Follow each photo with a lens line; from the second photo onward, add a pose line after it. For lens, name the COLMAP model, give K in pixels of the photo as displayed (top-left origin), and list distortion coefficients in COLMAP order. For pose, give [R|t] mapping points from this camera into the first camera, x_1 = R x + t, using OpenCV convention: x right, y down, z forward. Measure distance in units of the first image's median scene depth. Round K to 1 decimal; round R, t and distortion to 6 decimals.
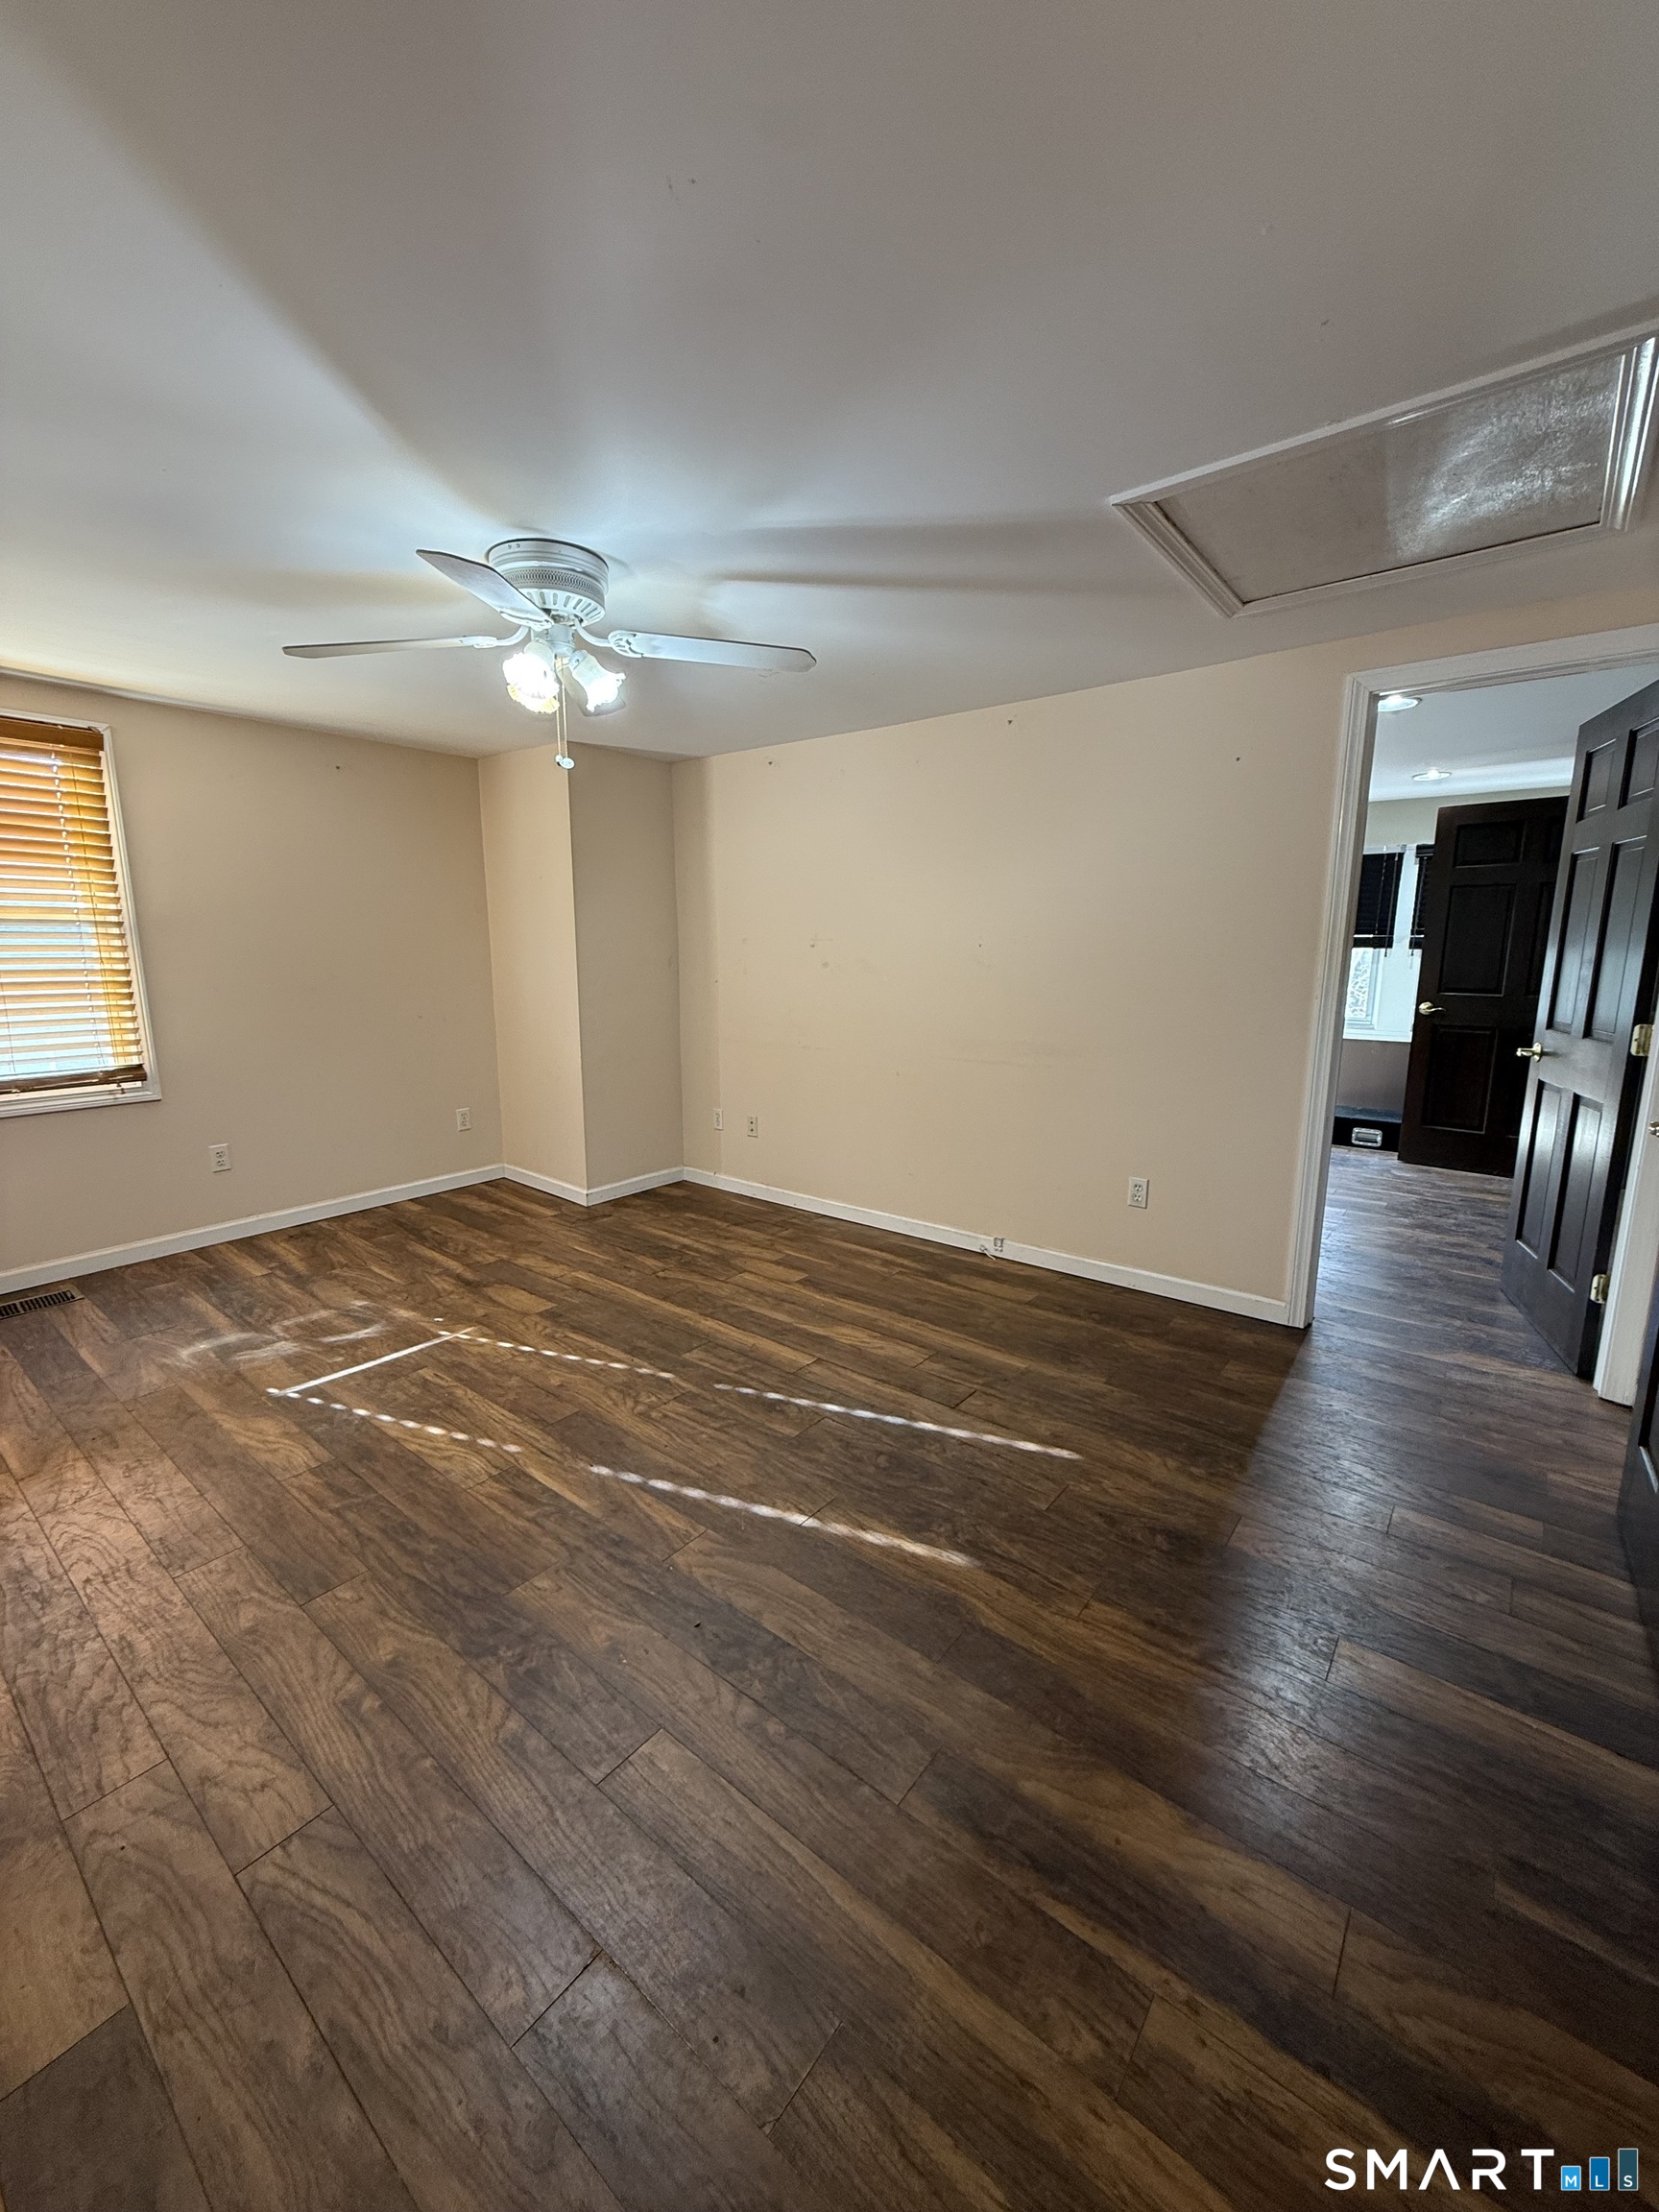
lens RADIAL K [[879.7, 0, 823.4], [0, 879.7, 1105.5], [0, 0, 1]] dist [-0.002847, 0.000333]
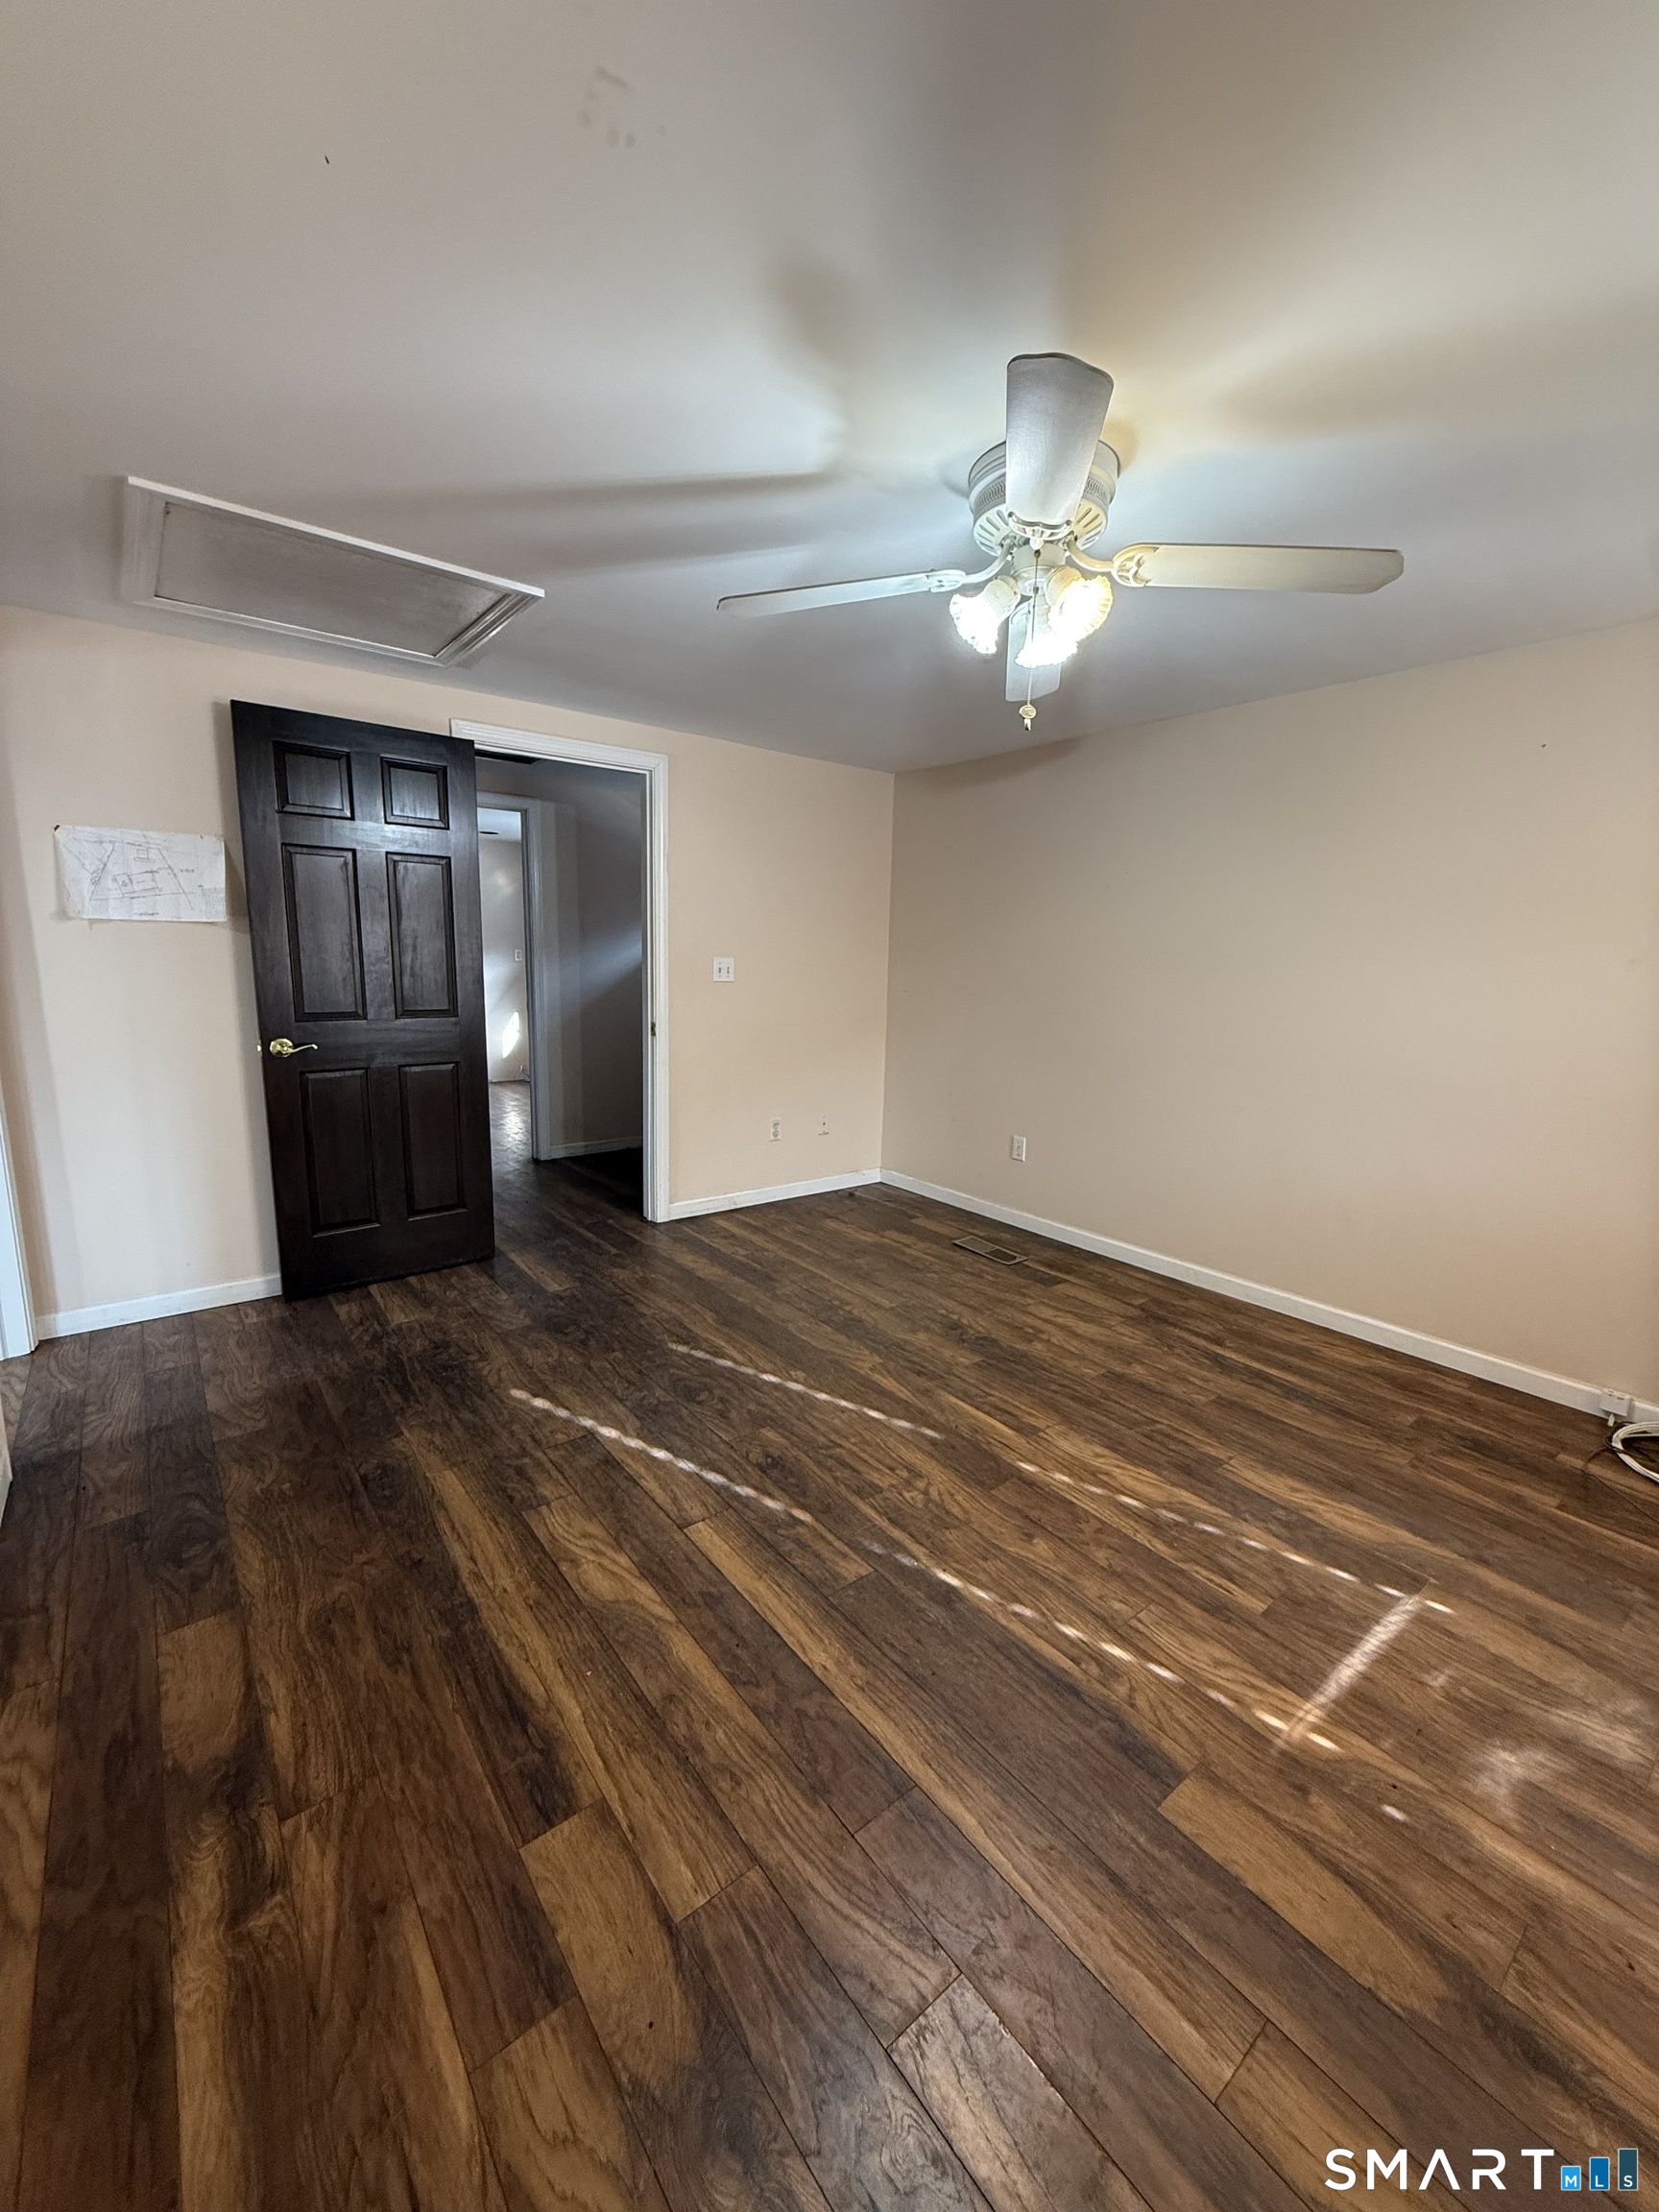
lens RADIAL K [[879.7, 0, 845.6], [0, 879.7, 1110.7], [0, 0, 1]] dist [-0.002847, 0.000333]
pose [[-0.979758, -0.058370, 0.191488, -0.233654], [0.012652, 0.936580, 0.350226, -0.257041], [-0.199786, 0.345560, -0.916883, 1.404168]]
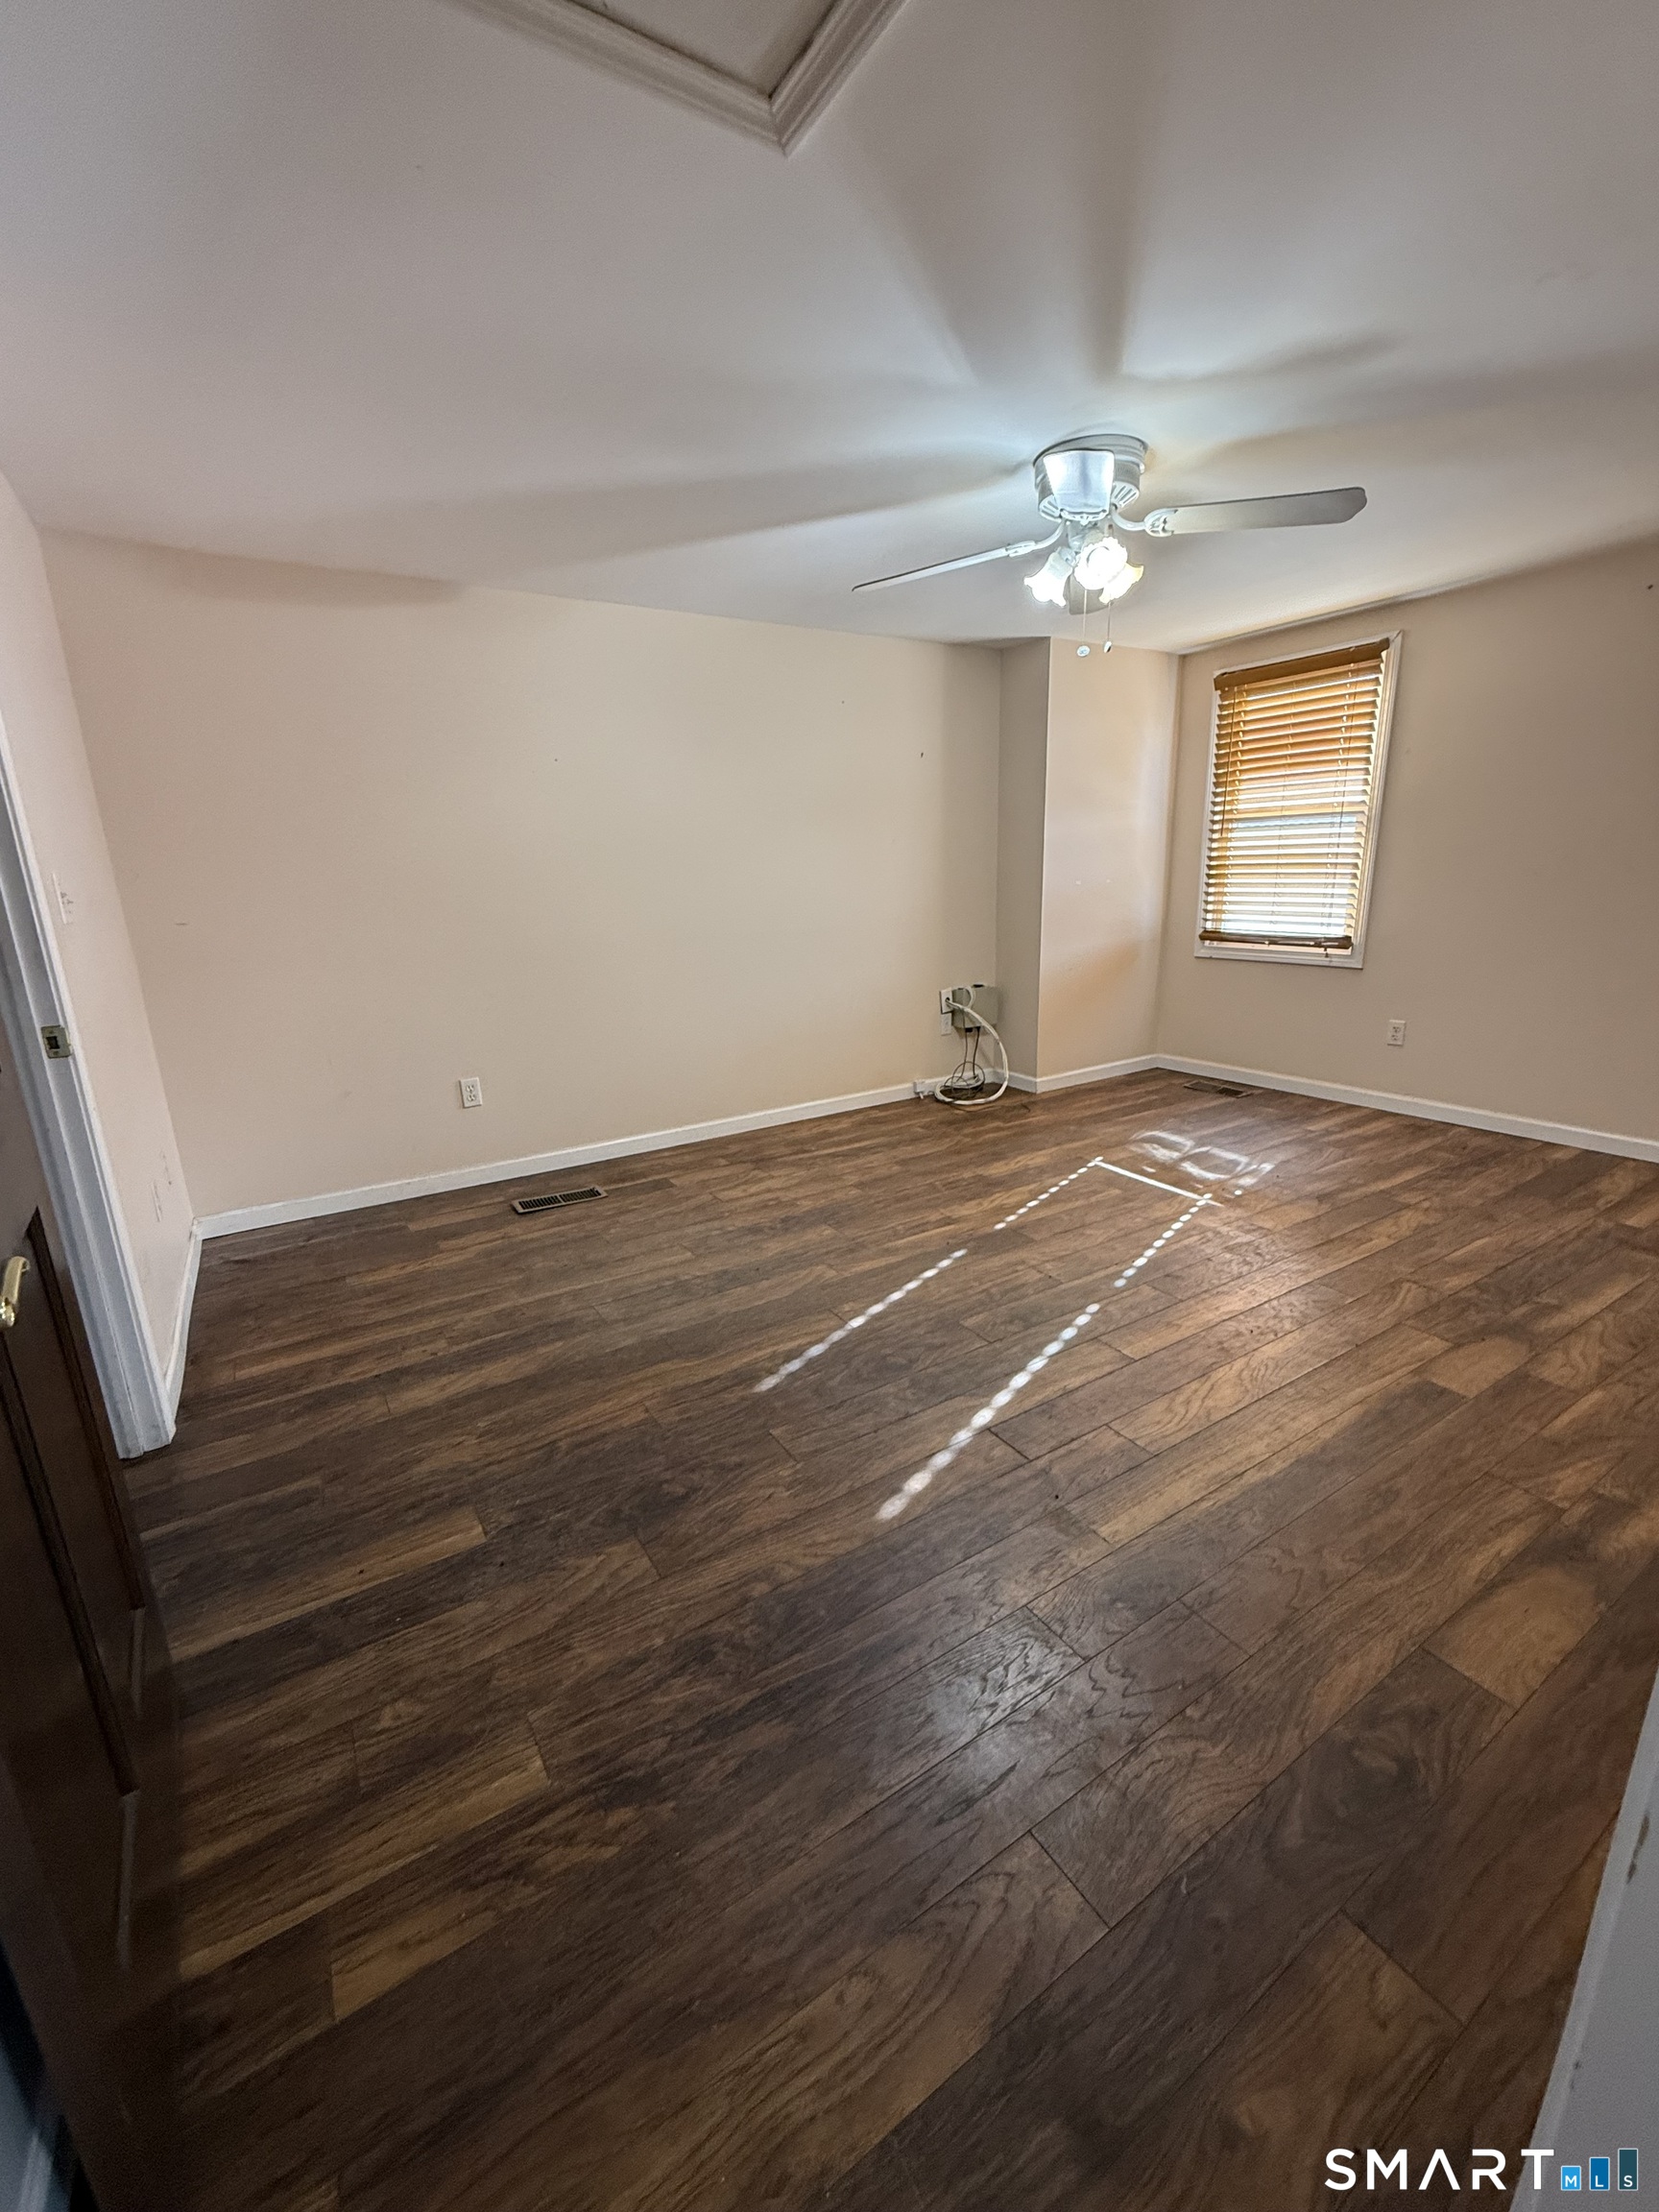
lens RADIAL K [[879.7, 0, 832.1], [0, 879.7, 1107.1], [0, 0, 1]] dist [-0.002847, 0.000333]
pose [[-0.311904, 0.261122, -0.913527, 0.687055], [-0.142570, 0.937743, 0.316722, -0.125024], [0.939356, 0.229028, -0.255258, 0.832020]]
